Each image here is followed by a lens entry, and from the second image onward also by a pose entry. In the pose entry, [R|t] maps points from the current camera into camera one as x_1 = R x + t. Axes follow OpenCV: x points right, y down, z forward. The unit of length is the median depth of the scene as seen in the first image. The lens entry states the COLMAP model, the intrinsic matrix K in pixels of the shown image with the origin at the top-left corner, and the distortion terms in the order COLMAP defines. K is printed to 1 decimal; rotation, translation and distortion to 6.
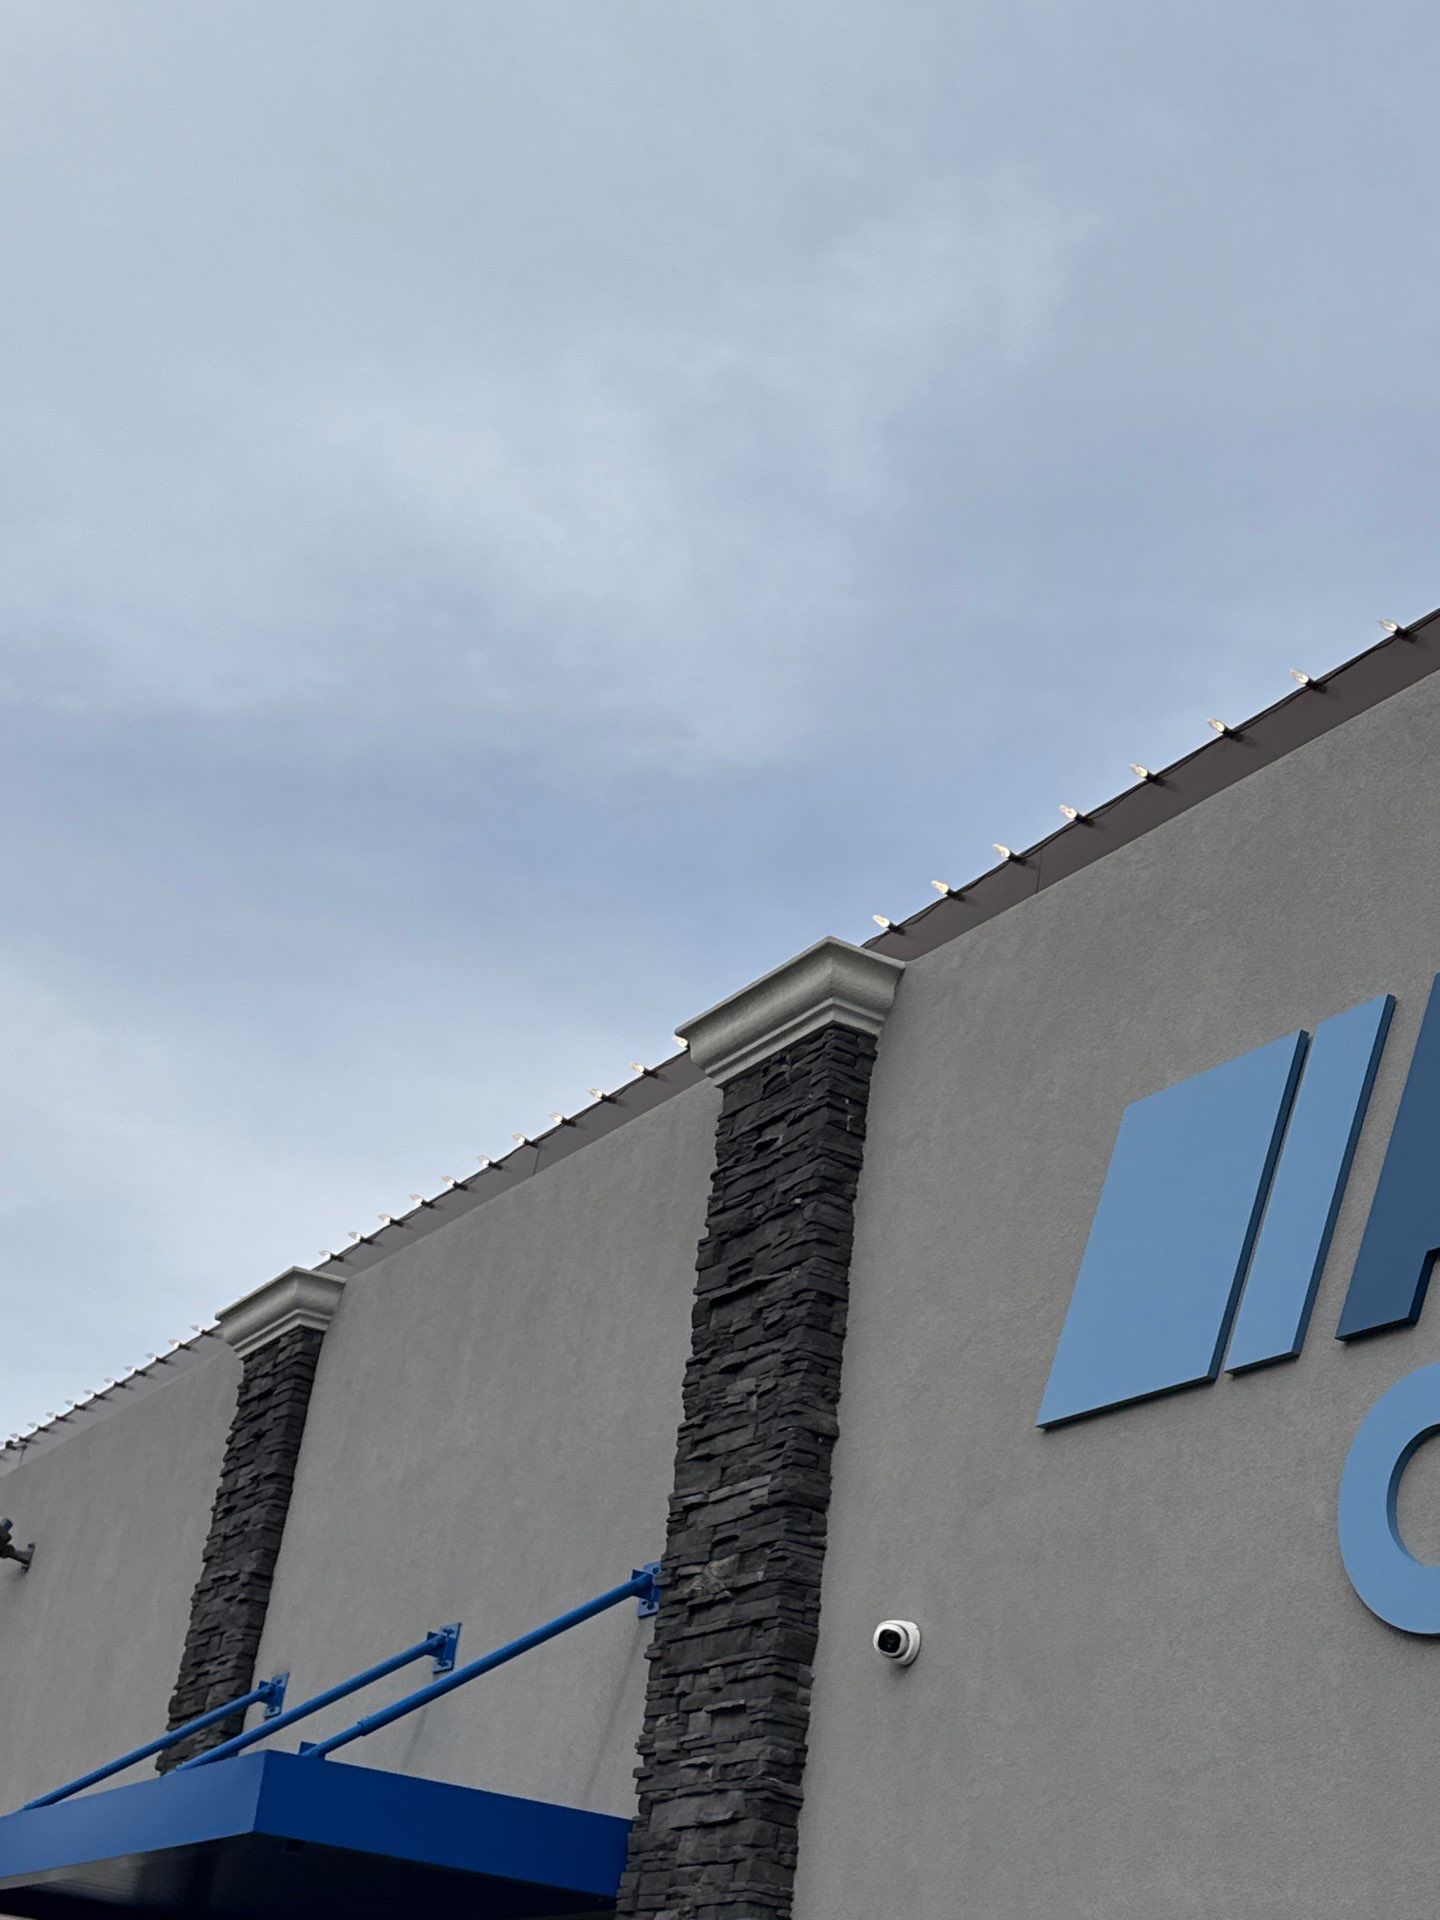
lens RADIAL K [[2572.9, 0, 720.0], [0, 2572.9, 960.0], [0, 0, 1]] dist [0.121464, -0.024482]
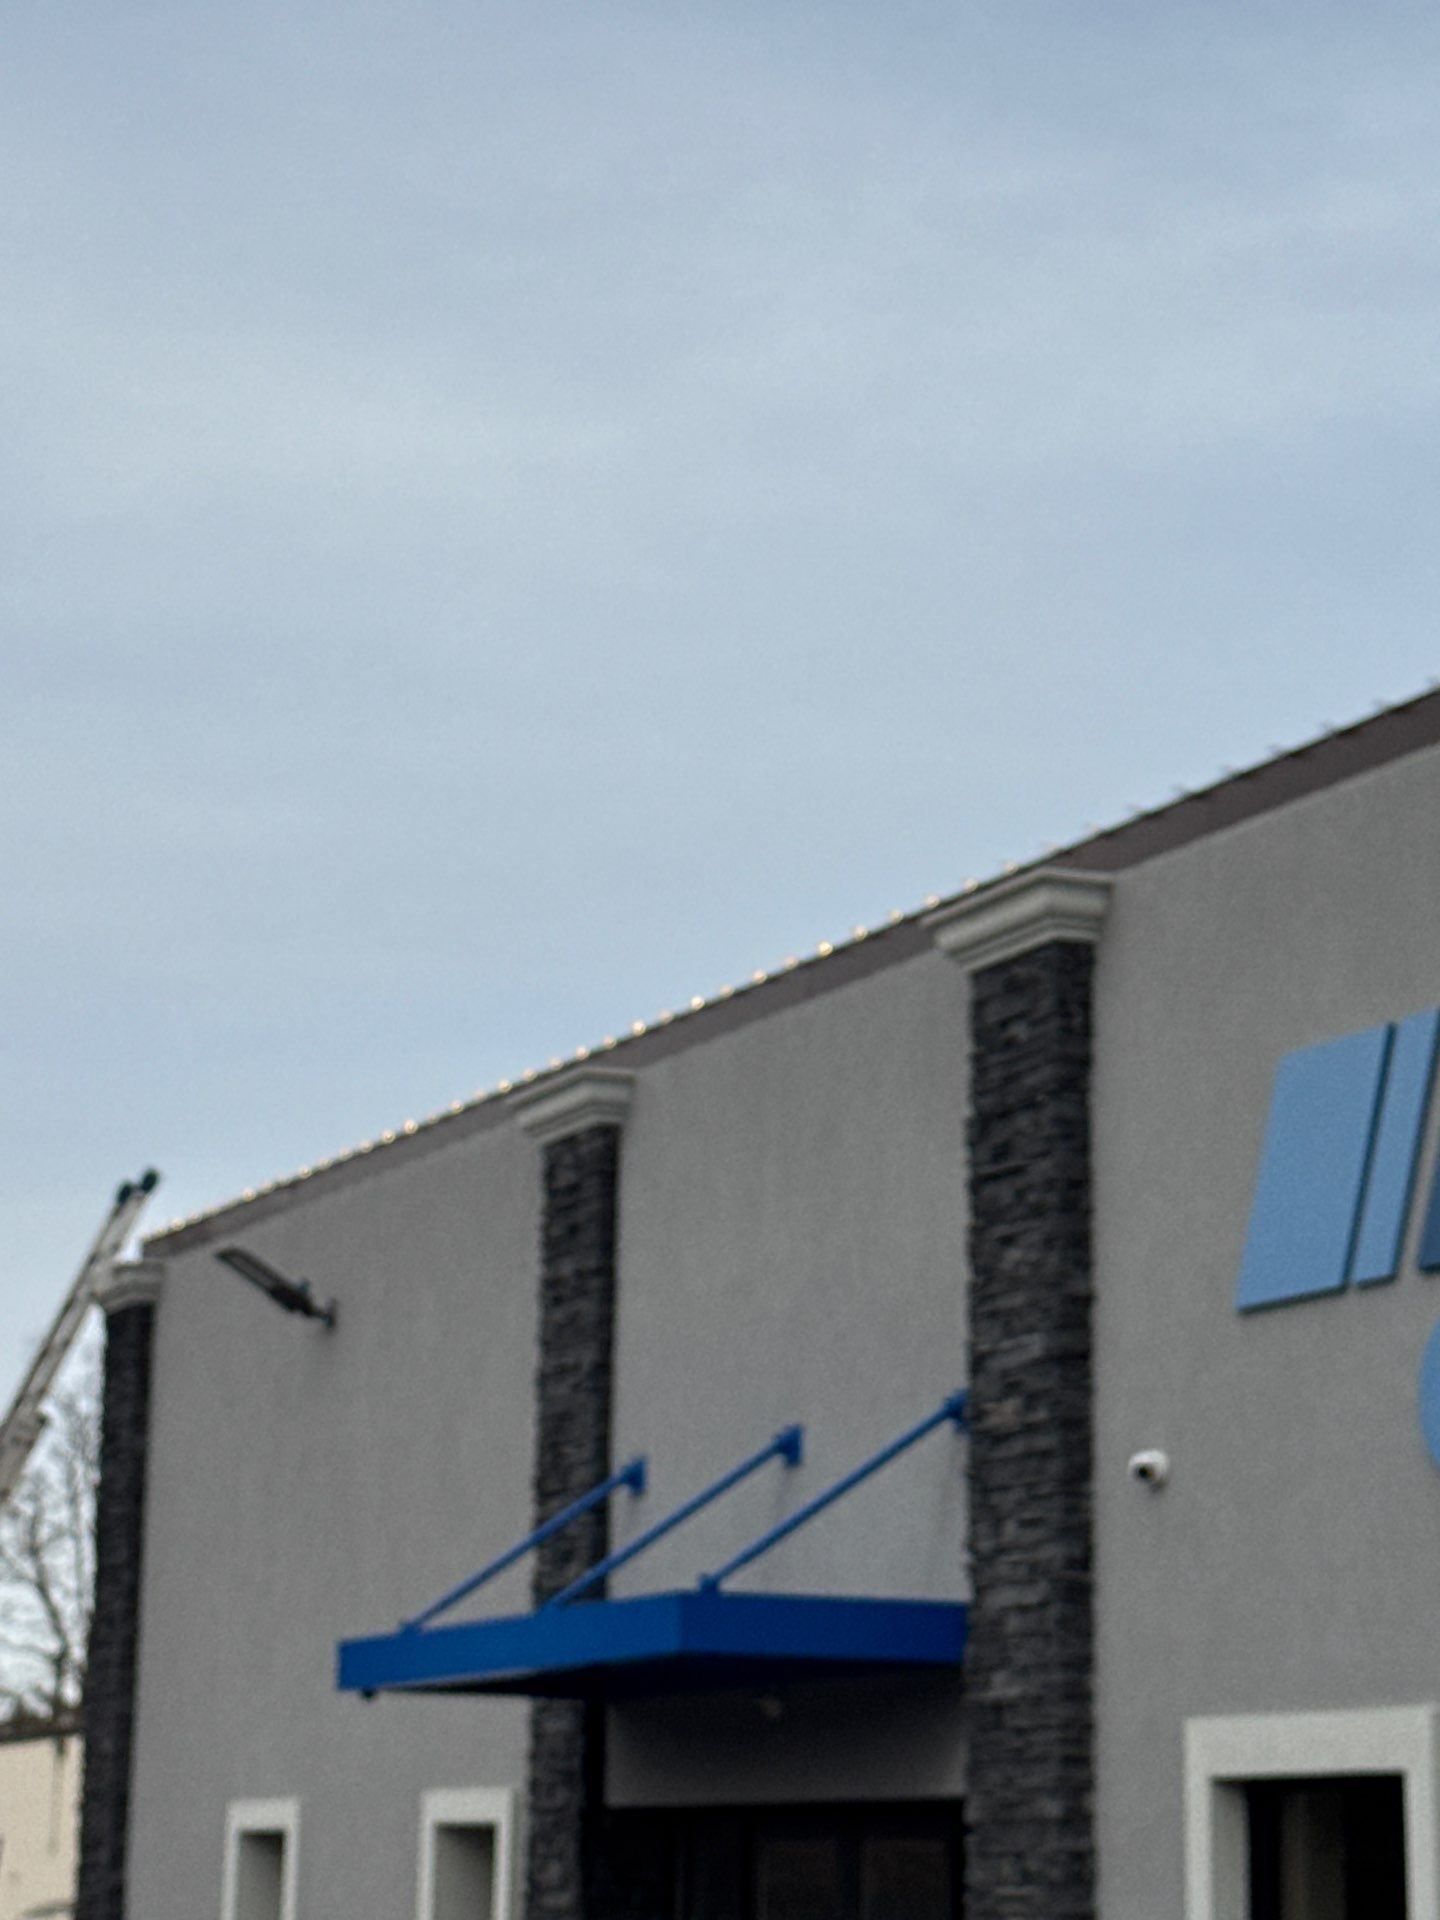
lens RADIAL K [[4317.2, 0, 720.0], [0, 4317.2, 960.0], [0, 0, 1]] dist [0.221907, -0.045829]
pose [[0.988029, -0.120395, -0.096460, 0.084922], [0.139848, 0.962962, 0.230535, -0.454777], [0.065132, -0.241265, 0.968271, -0.934287]]
